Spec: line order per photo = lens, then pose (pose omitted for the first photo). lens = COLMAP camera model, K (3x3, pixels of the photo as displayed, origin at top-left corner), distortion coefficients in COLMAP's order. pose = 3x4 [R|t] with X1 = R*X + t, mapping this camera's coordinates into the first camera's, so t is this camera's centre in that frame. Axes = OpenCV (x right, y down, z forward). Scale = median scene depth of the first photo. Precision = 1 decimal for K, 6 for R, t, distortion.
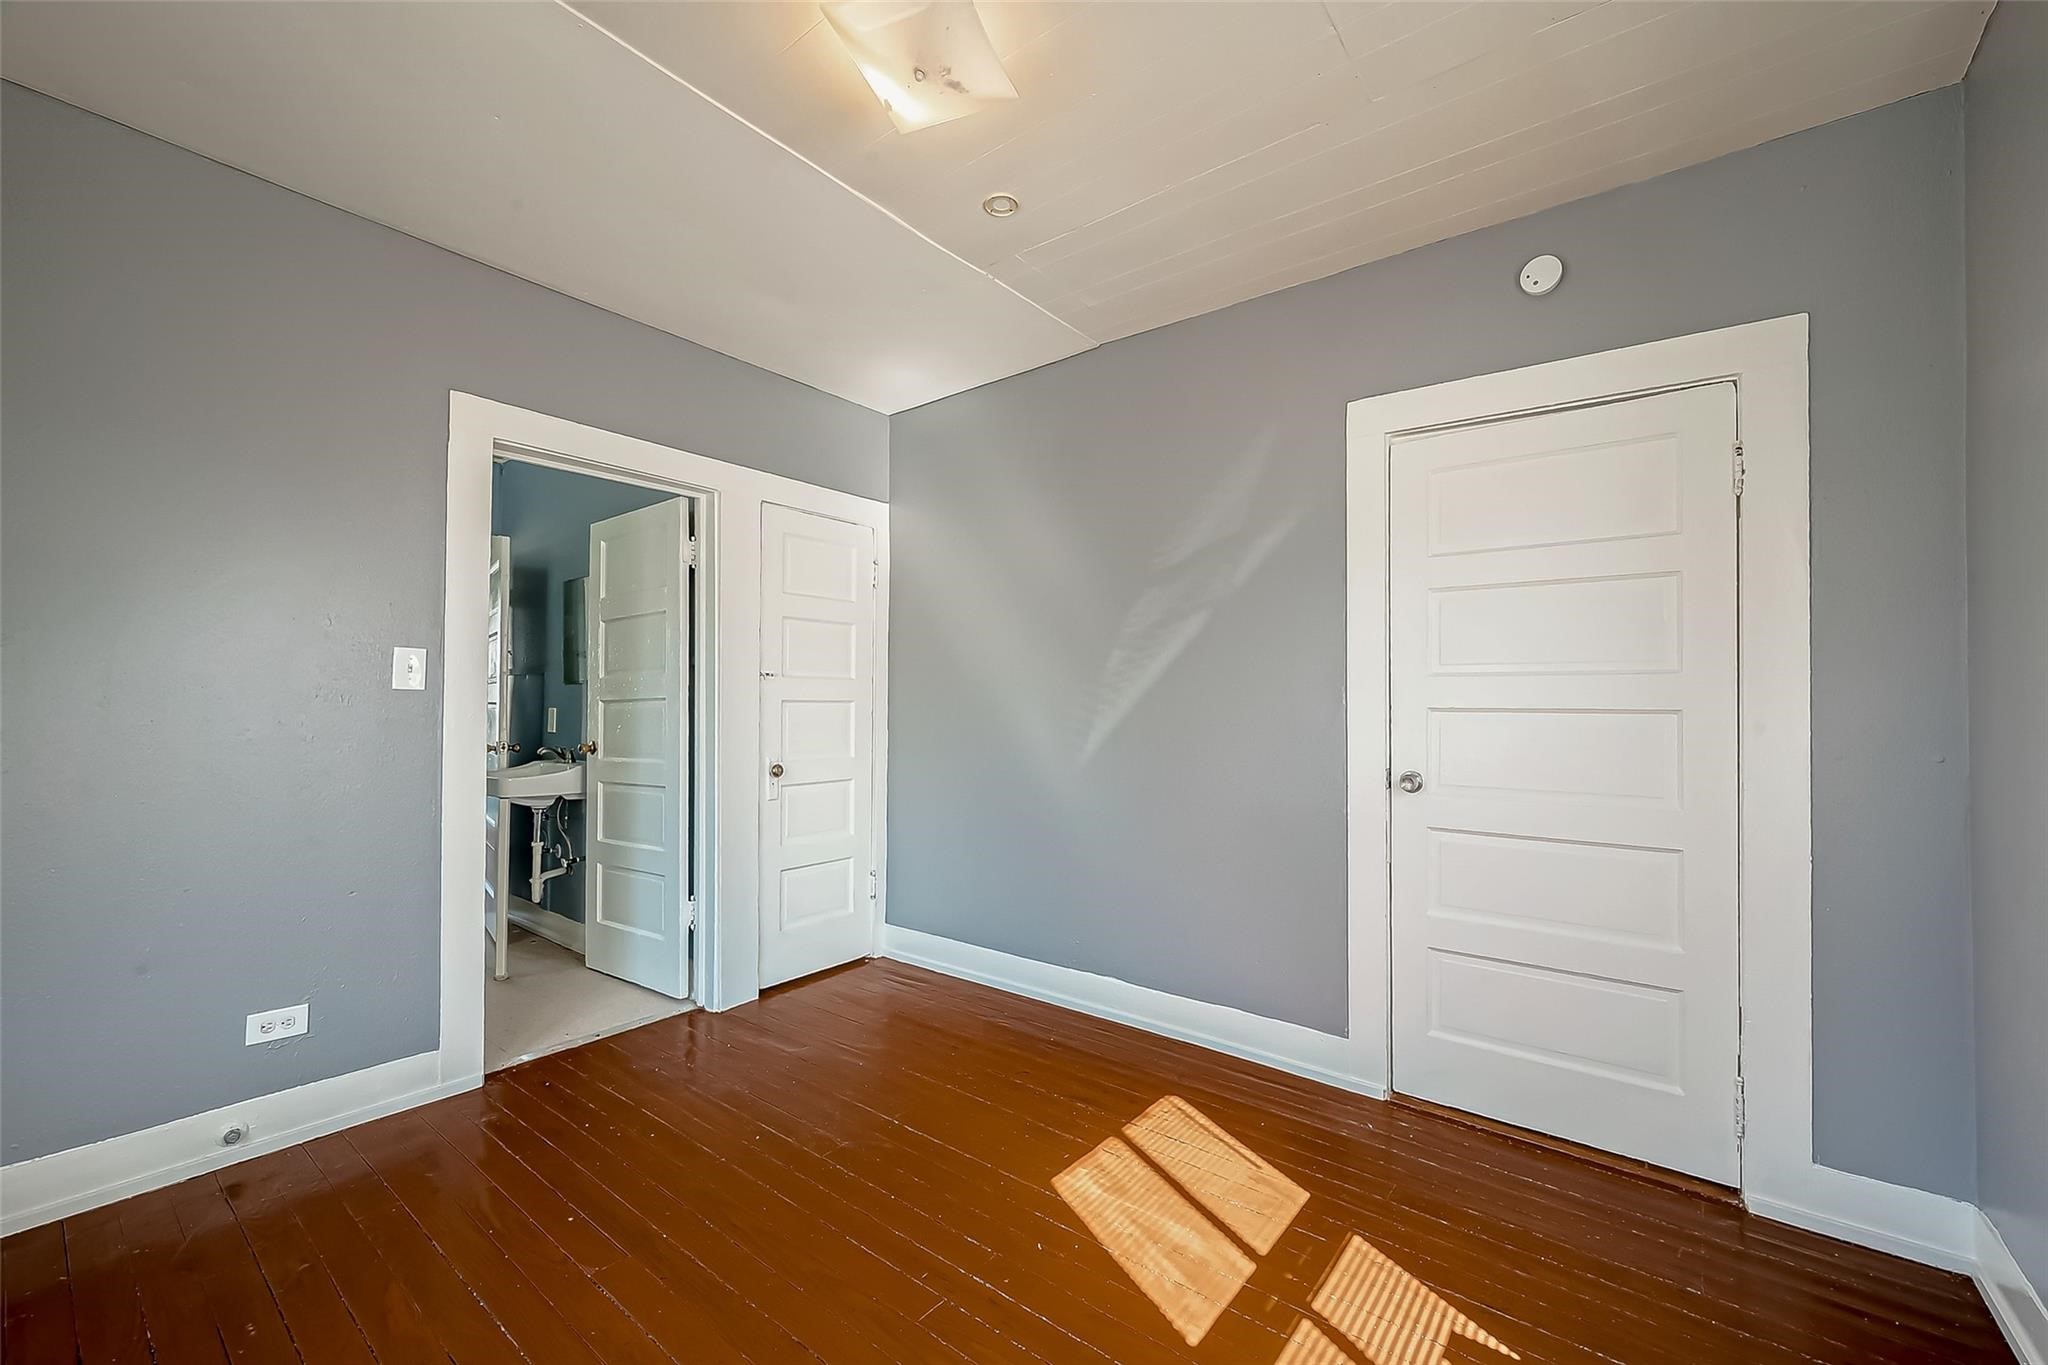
lens RADIAL K [[811.1, 0, 1025.5], [0, 811.1, 685.0], [0, 0, 1]] dist [-0.000428, 0.000173]
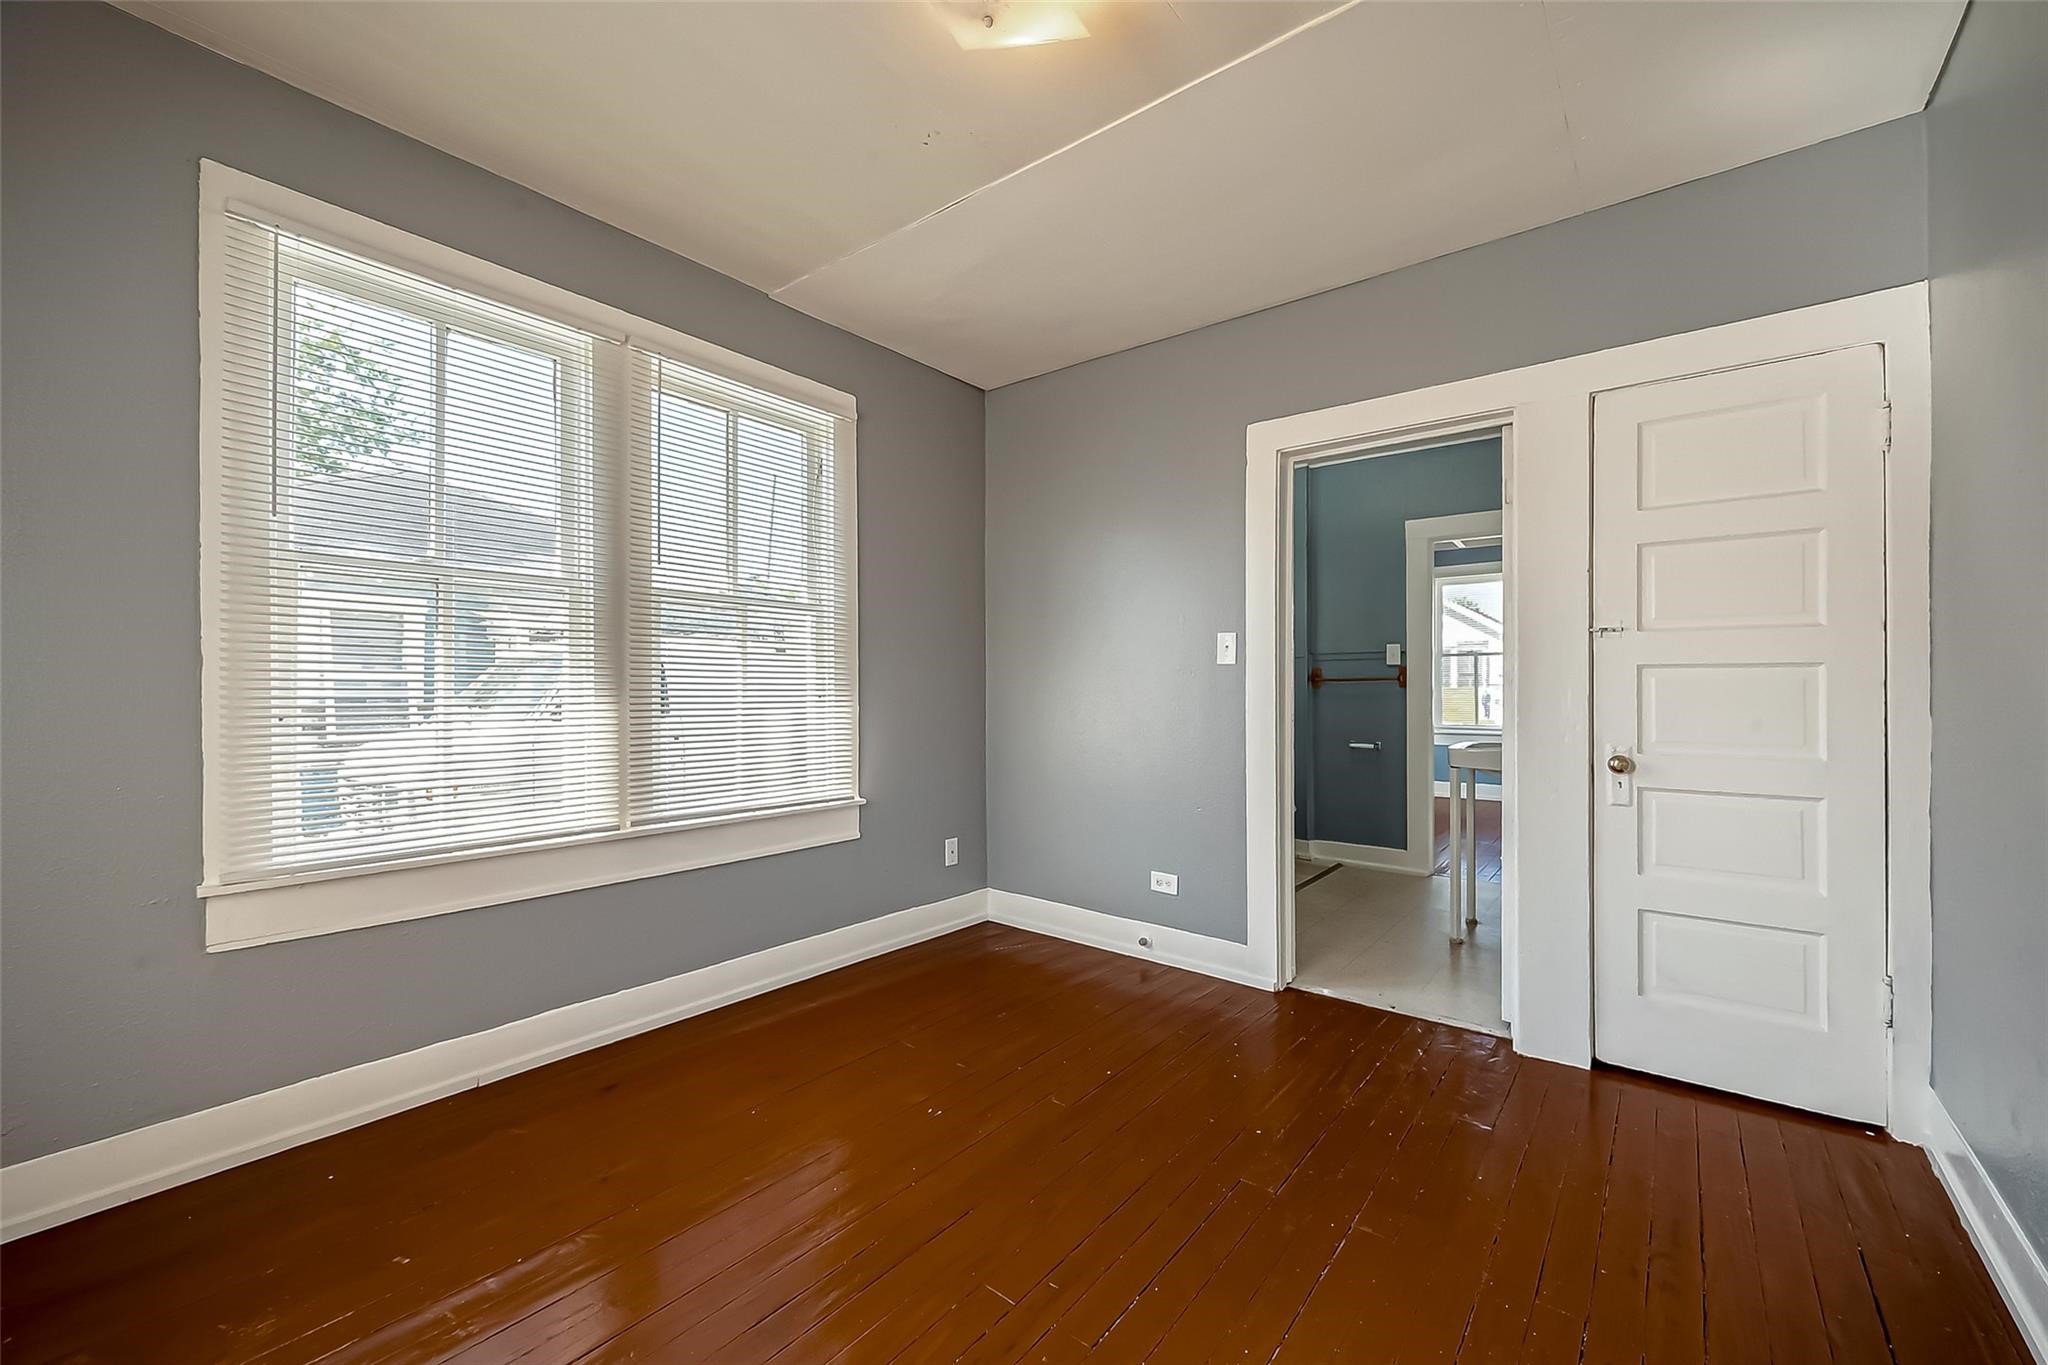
lens RADIAL K [[811.1, 0, 1025.5], [0, 811.1, 685.0], [0, 0, 1]] dist [-0.000428, 0.000173]
pose [[-0.010028, -0.006216, -0.999930, 0.471170], [0.021909, 0.999739, -0.006435, 0.033887], [0.999710, -0.021972, -0.009890, 0.567669]]
